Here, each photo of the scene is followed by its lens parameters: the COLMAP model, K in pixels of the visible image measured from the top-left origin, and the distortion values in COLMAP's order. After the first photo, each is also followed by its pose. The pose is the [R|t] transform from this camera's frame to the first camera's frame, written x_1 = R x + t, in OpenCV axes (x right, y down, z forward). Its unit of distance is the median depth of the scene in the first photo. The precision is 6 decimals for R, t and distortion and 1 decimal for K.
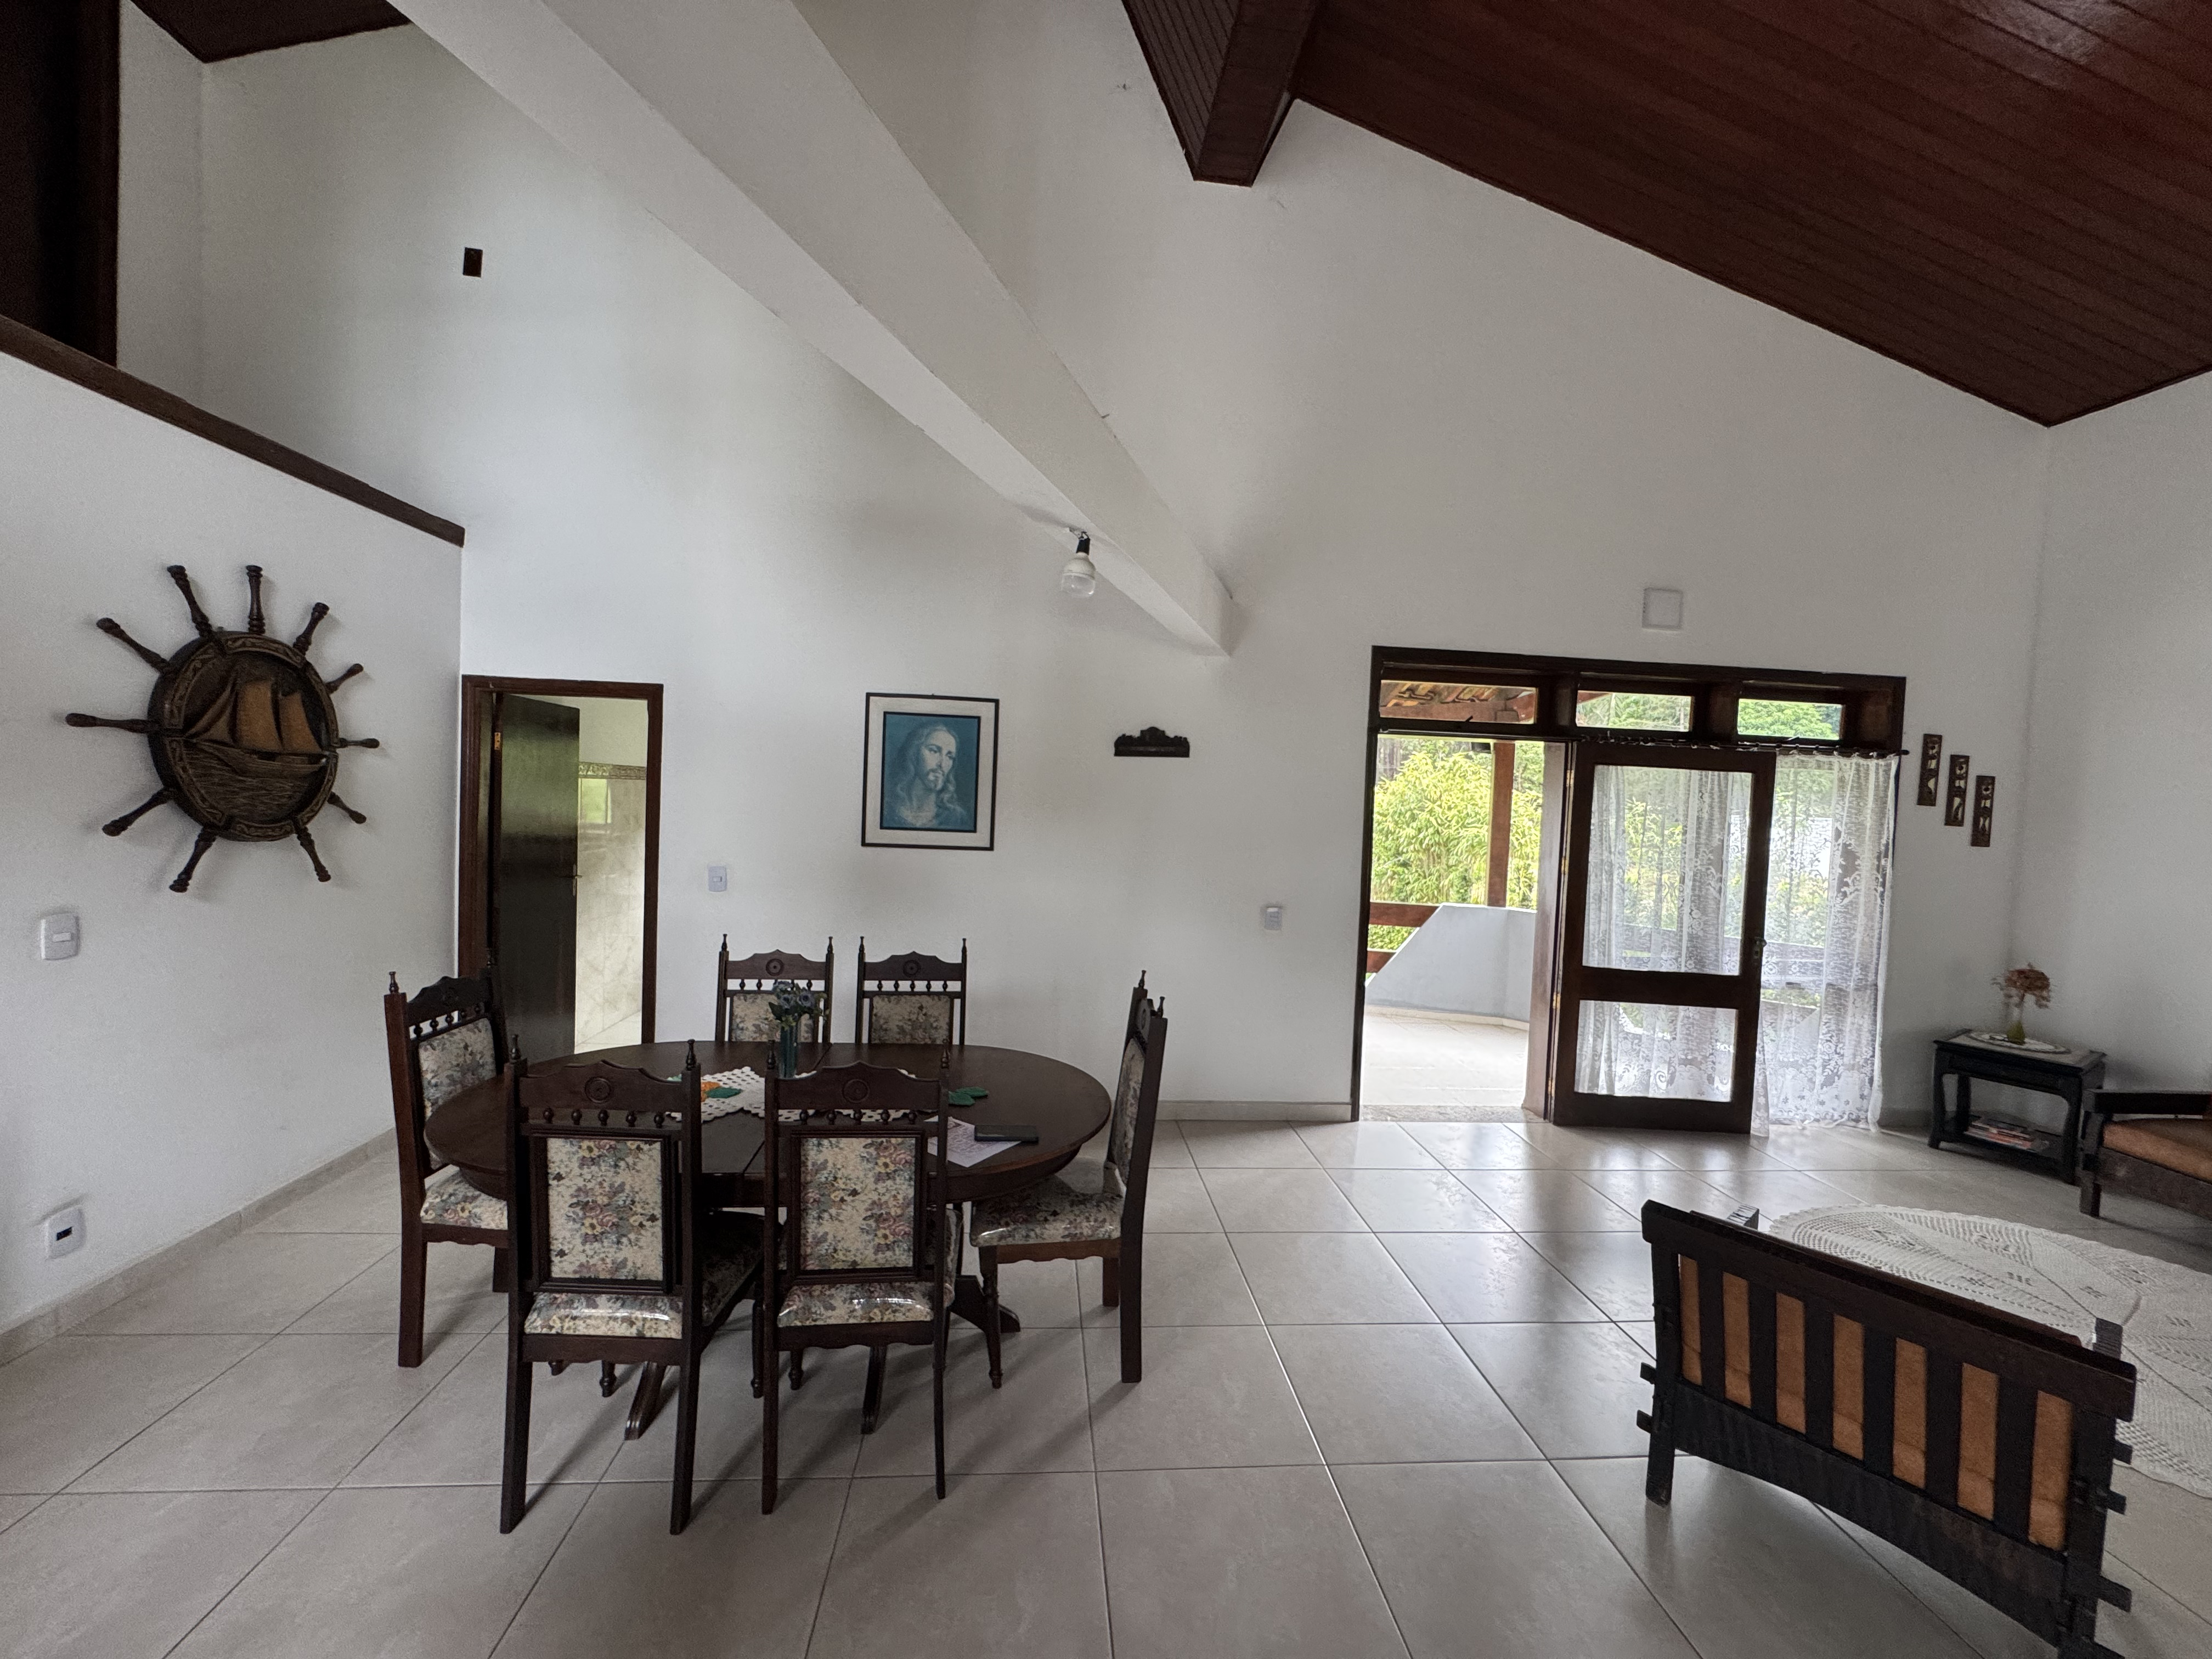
lens RADIAL K [[885.6, 0, 1105.5], [0, 885.6, 829.1], [0, 0, 1]] dist [-0.003129, 0.000186]
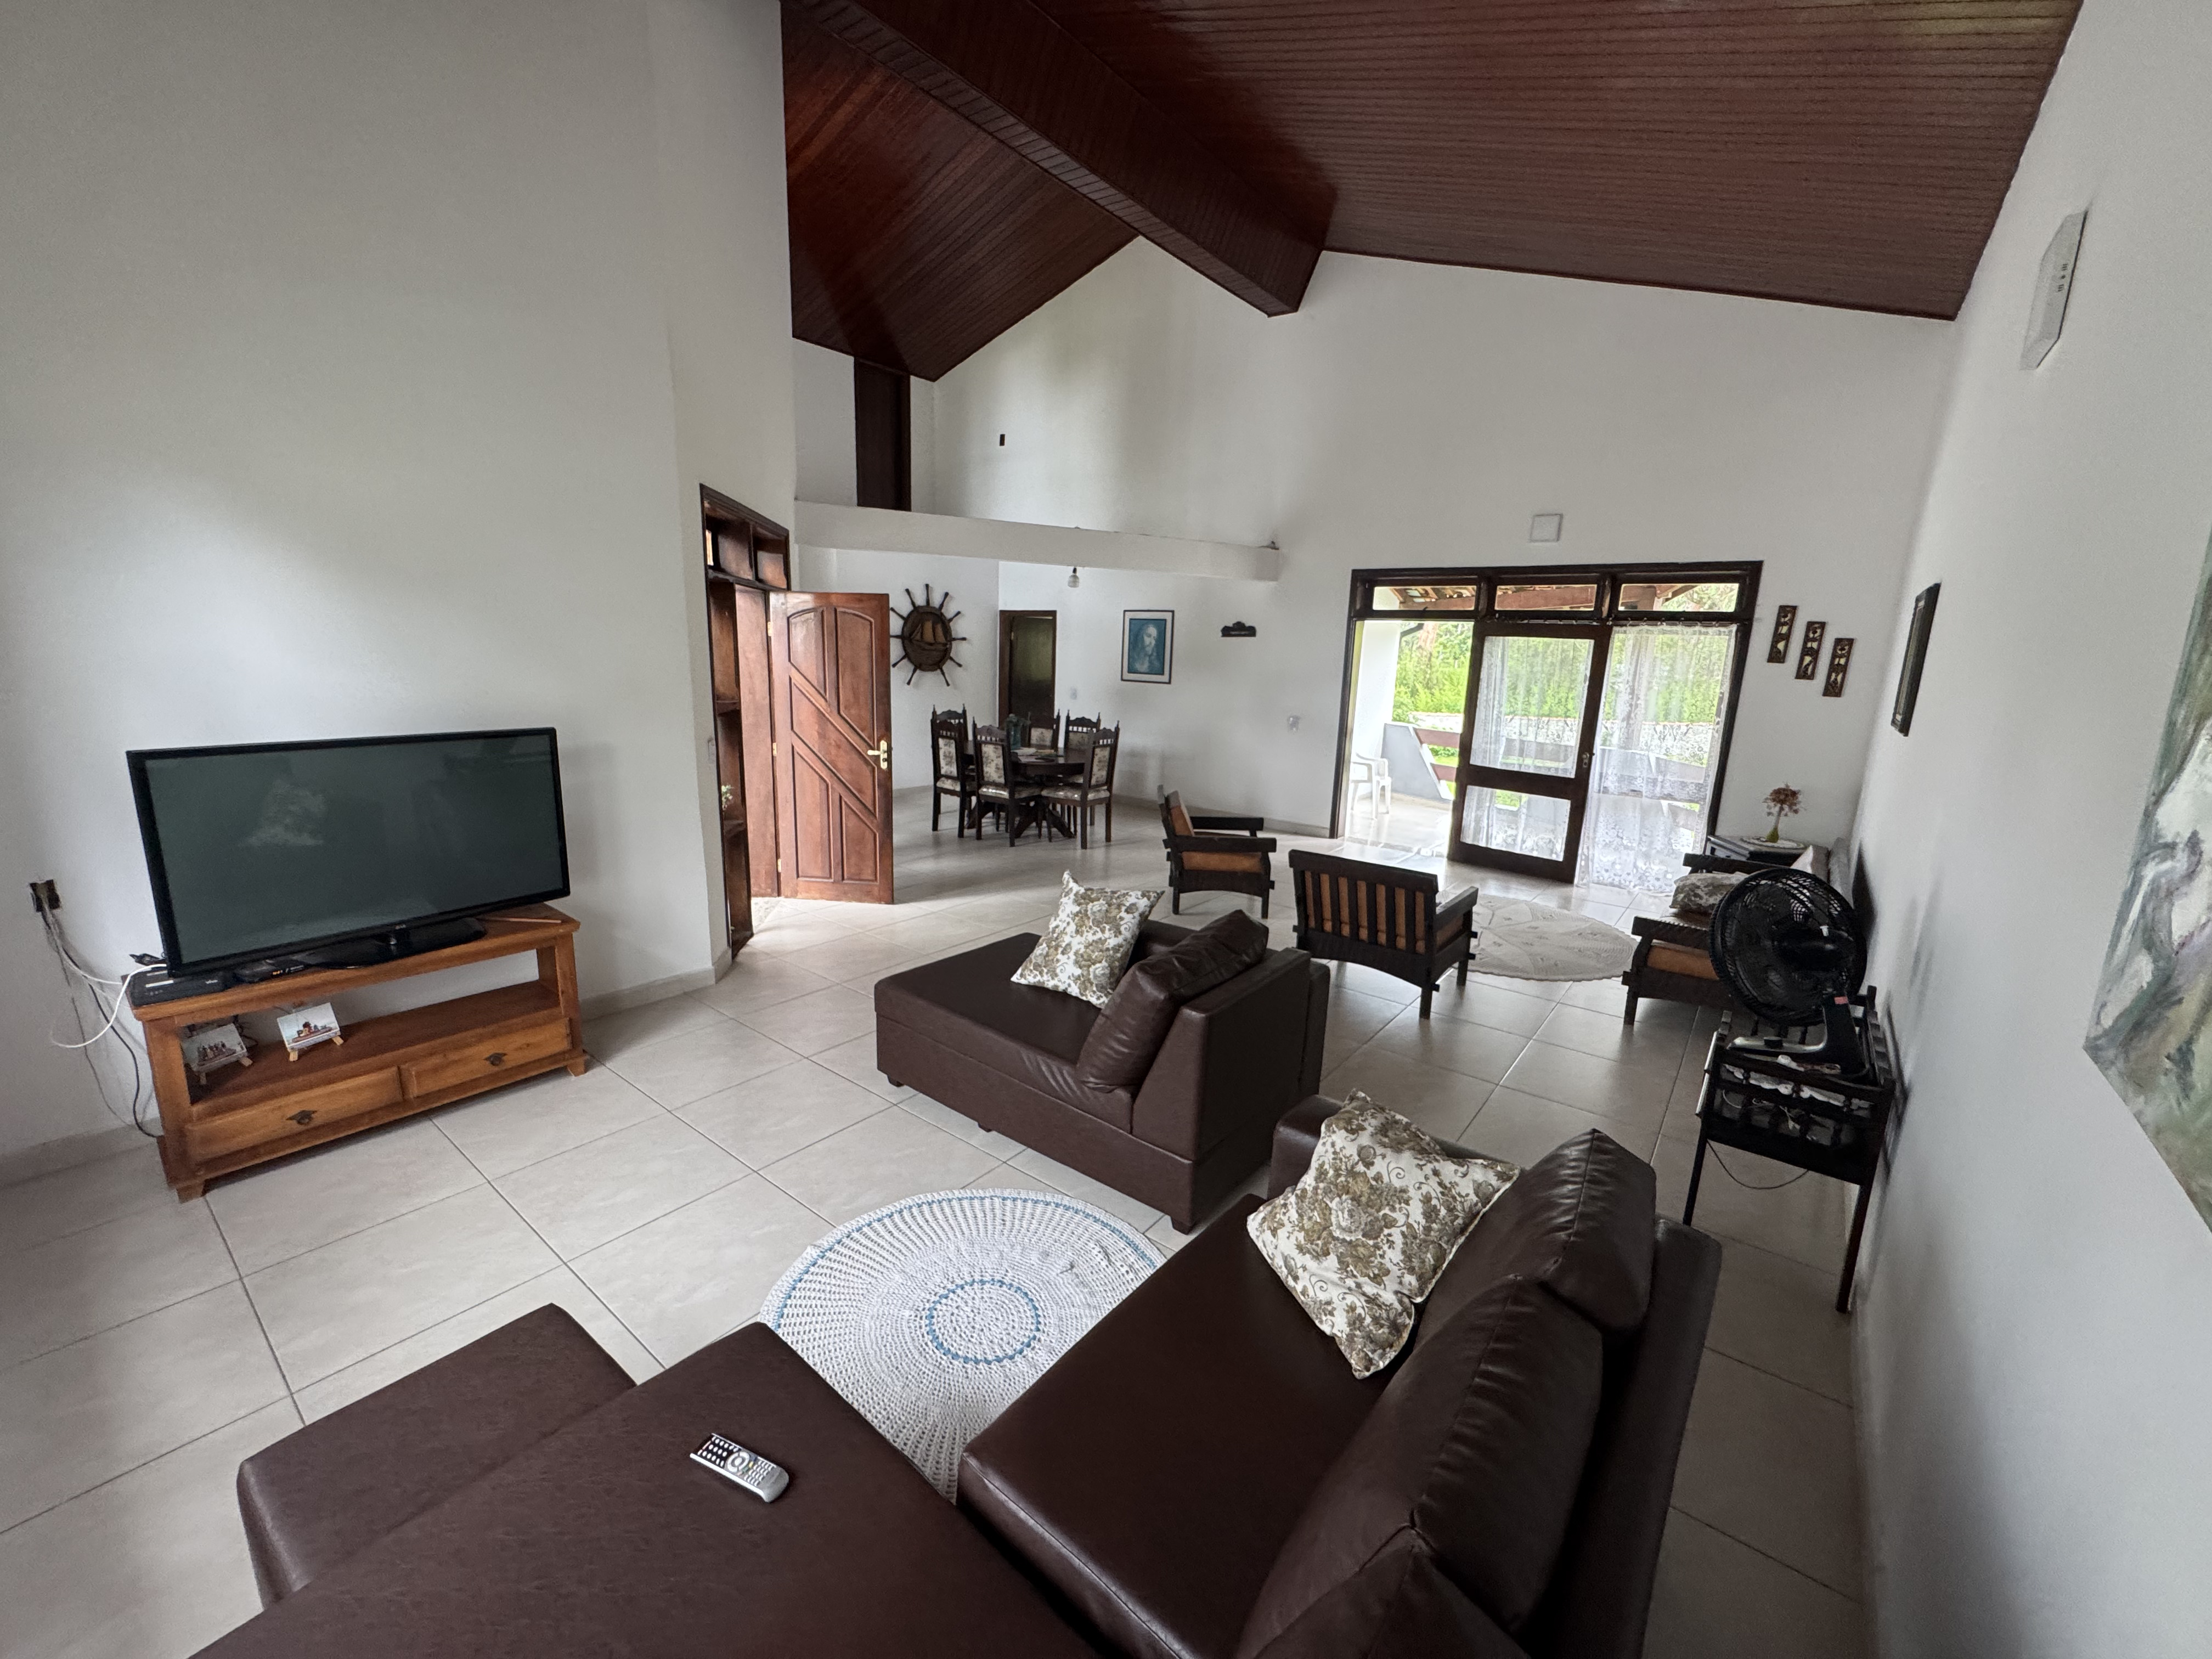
lens RADIAL K [[885.6, 0, 1107.8], [0, 885.6, 831.5], [0, 0, 1]] dist [-0.003129, 0.000186]
pose [[0.734682, 0.126268, -0.666557, 1.365897], [-0.029697, 0.987570, 0.154346, 0.056276], [0.677761, -0.093600, 0.729300, -0.755153]]
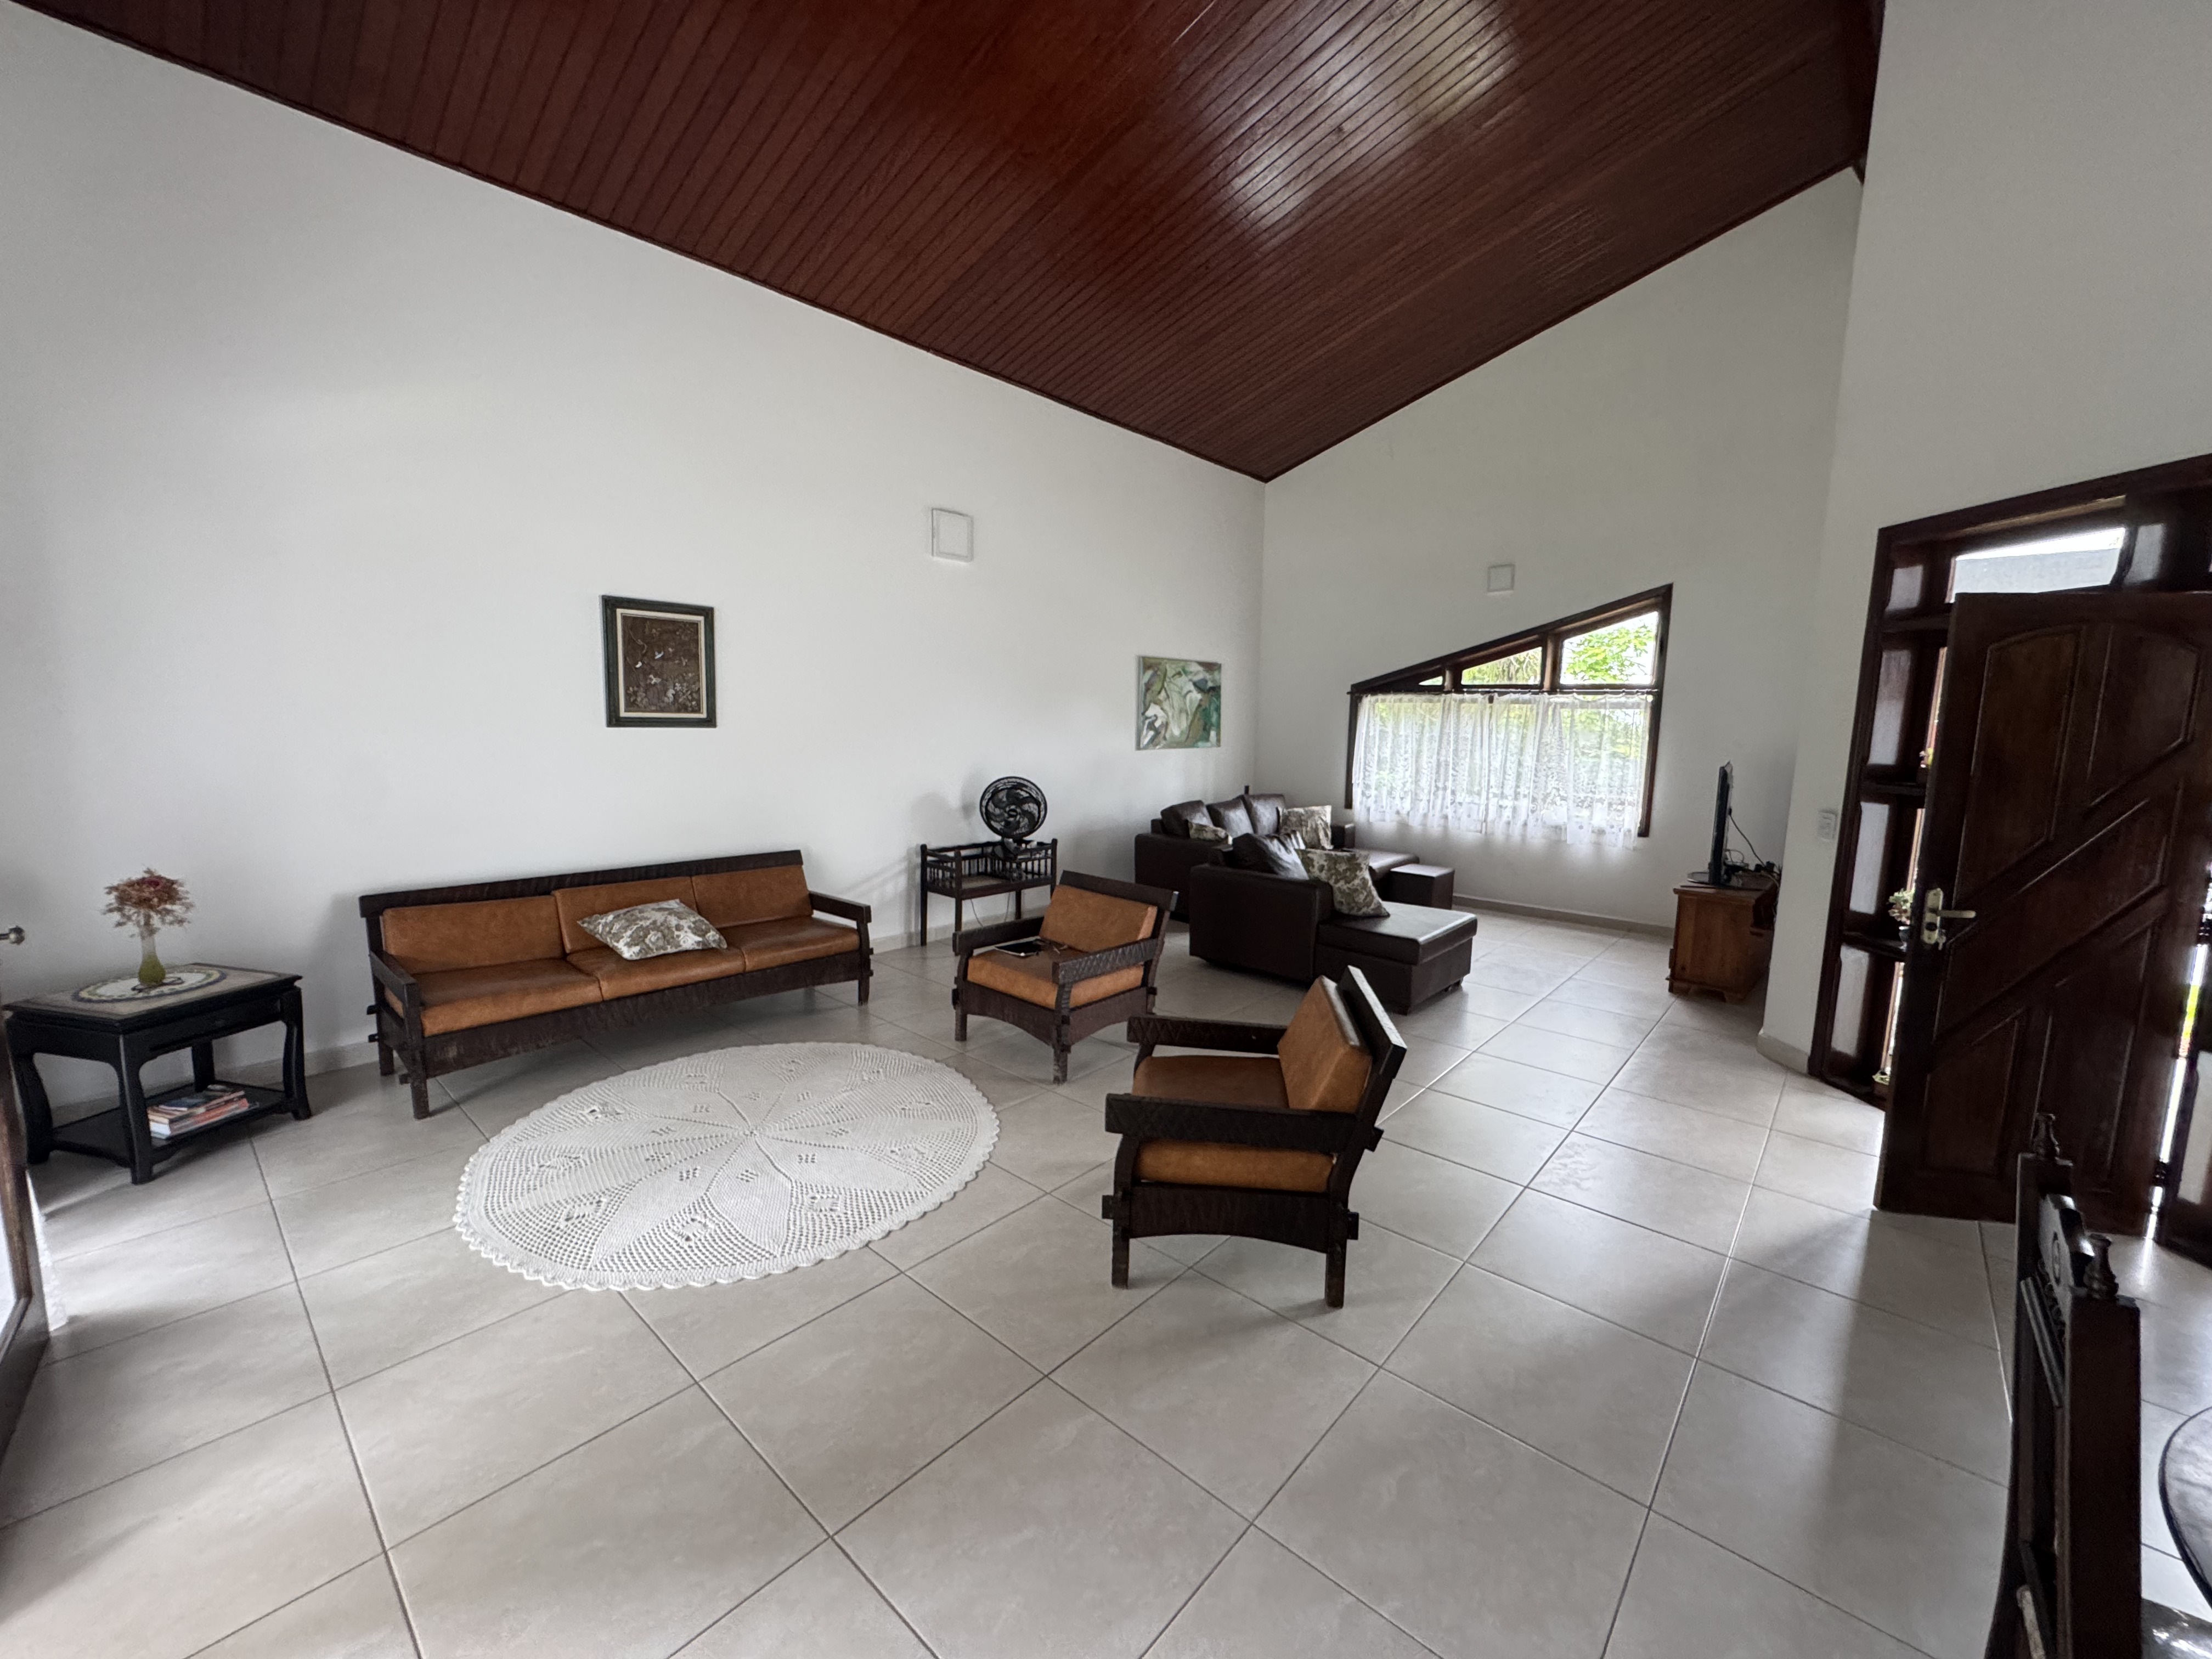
lens RADIAL K [[885.6, 0, 1101.5], [0, 885.6, 826.0], [0, 0, 1]] dist [-0.003129, 0.000186]
pose [[-0.684591, -0.143617, 0.714640, 0.059674], [-0.019683, 0.983683, 0.178829, -0.020904], [-0.728662, 0.108358, -0.676247, 1.055302]]
